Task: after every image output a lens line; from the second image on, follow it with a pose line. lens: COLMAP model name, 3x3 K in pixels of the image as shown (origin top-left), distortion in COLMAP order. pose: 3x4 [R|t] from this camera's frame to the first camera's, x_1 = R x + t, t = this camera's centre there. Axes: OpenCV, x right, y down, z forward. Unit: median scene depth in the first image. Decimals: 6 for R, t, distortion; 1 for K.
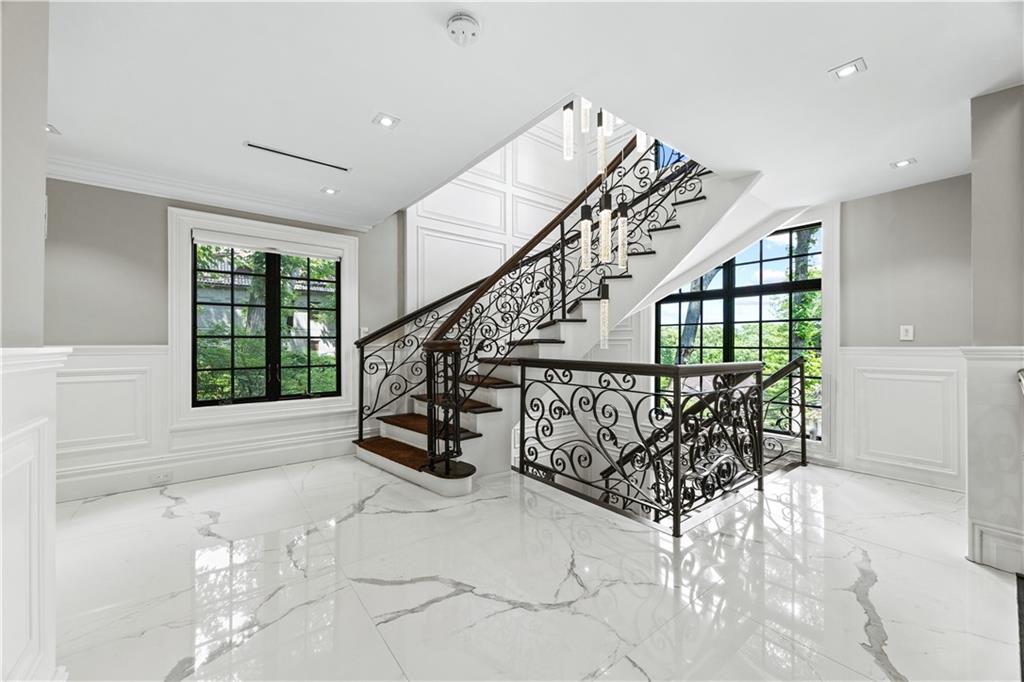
lens RADIAL K [[391.9, 0, 509.3], [0, 391.9, 343.3], [0, 0, 1]] dist [-0.001808, -0.001202]
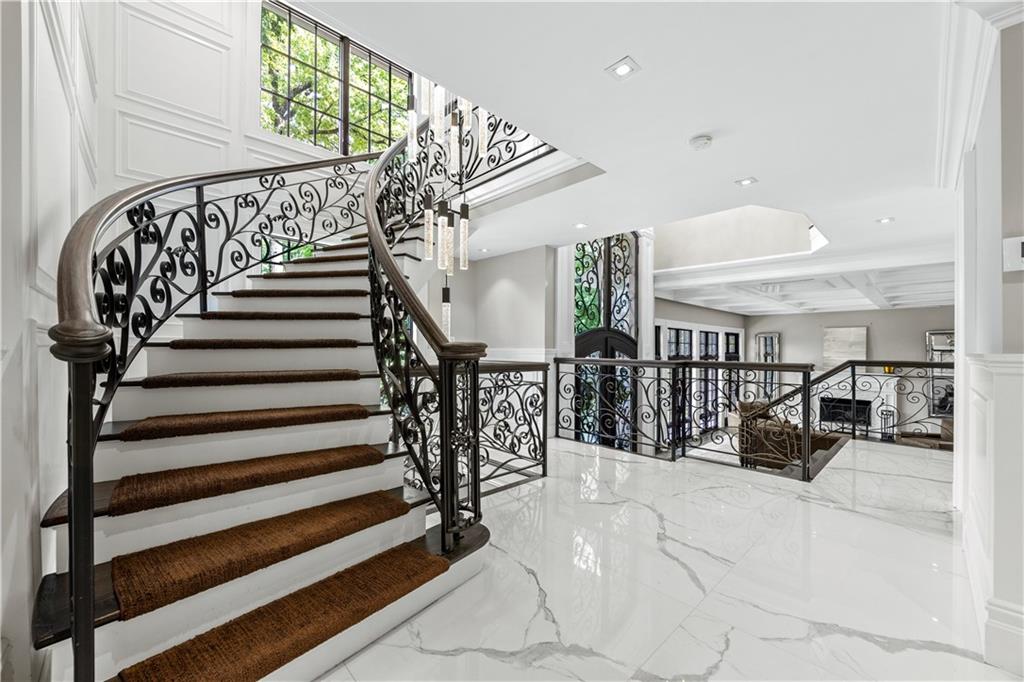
lens RADIAL K [[391.9, 0, 514.5], [0, 391.9, 348.5], [0, 0, 1]] dist [-0.001808, -0.001202]
pose [[-0.094042, -0.000241, 0.995568, -1.312819], [-0.005259, 0.999986, -0.000255, 0.004776], [-0.995554, -0.005259, -0.094042, 1.555791]]
